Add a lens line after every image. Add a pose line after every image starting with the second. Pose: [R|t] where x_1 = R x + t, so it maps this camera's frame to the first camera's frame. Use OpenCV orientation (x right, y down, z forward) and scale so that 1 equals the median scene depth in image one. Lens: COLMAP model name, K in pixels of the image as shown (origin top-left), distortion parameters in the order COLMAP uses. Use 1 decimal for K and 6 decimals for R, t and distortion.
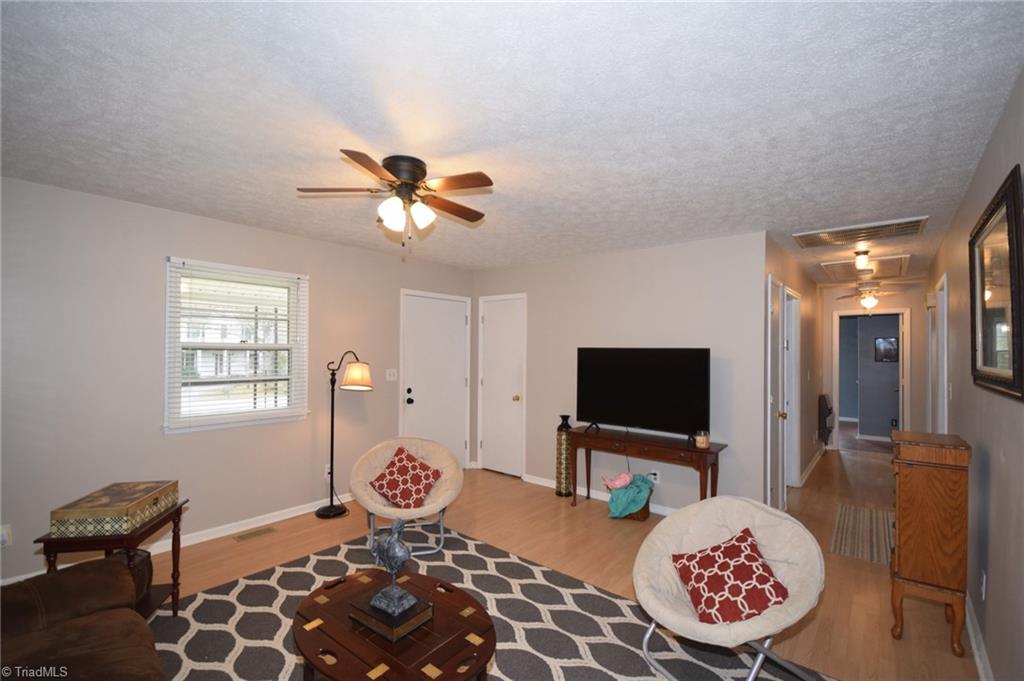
lens RADIAL K [[456.0, 0, 512.0], [0, 456.0, 340.5], [0, 0, 1]] dist [0.000836, 0.000075]
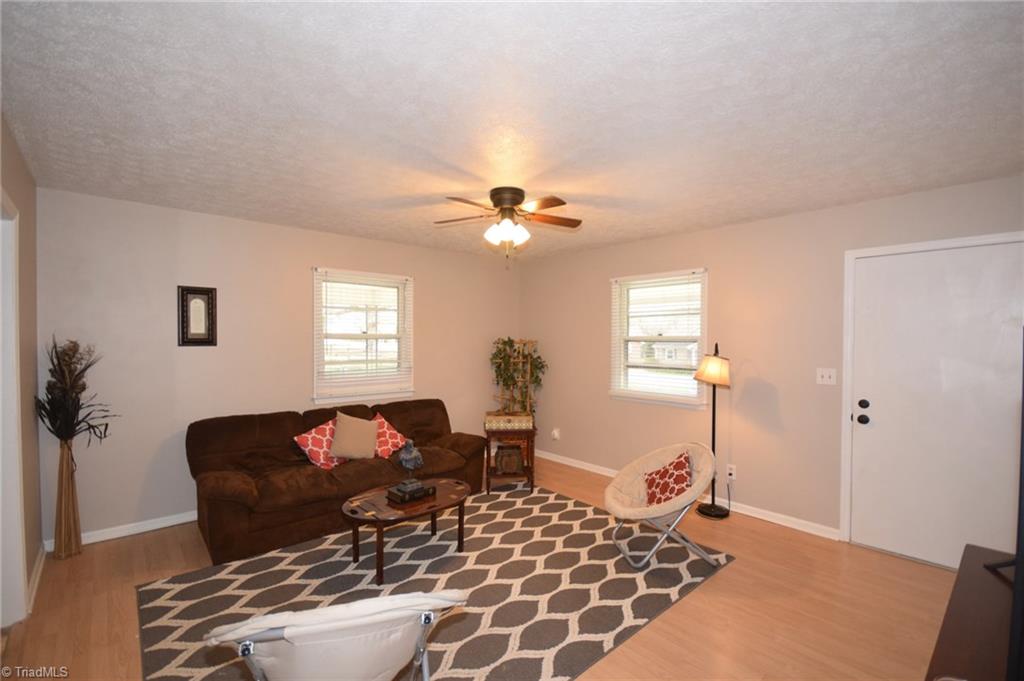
lens RADIAL K [[456.0, 0, 512.0], [0, 456.0, 340.5], [0, 0, 1]] dist [0.000836, 0.000075]
pose [[-0.167346, -0.009386, -0.985854, 0.723619], [0.015349, 0.999809, -0.012124, 0.028182], [0.985779, -0.017160, -0.167170, 0.882655]]
